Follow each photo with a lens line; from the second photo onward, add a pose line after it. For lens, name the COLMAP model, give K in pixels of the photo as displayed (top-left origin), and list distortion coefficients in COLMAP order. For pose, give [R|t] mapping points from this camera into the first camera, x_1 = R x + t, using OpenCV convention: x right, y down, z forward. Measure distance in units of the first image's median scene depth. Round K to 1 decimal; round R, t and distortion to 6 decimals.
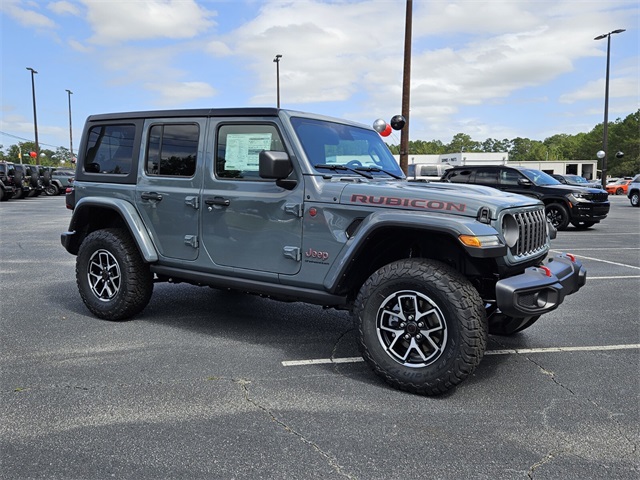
lens RADIAL K [[547.7, 0, 320.0], [0, 547.7, 240.0], [0, 0, 1]] dist [0.071466, -0.004472]
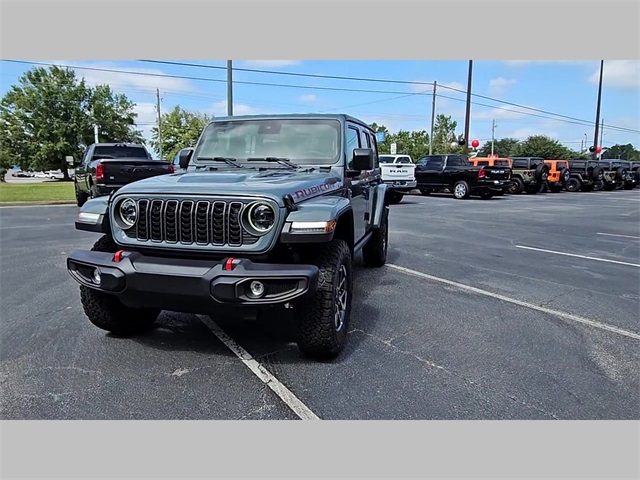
lens RADIAL K [[436.2, 0, 310.3], [0, 436.2, 239.8], [0, 0, 1]] dist [0.003907, -0.000702]
pose [[0.320144, 0.137095, -0.937397, 0.451526], [-0.100154, 0.988827, 0.110412, -0.034668], [0.942060, 0.058537, 0.330297, 0.377024]]
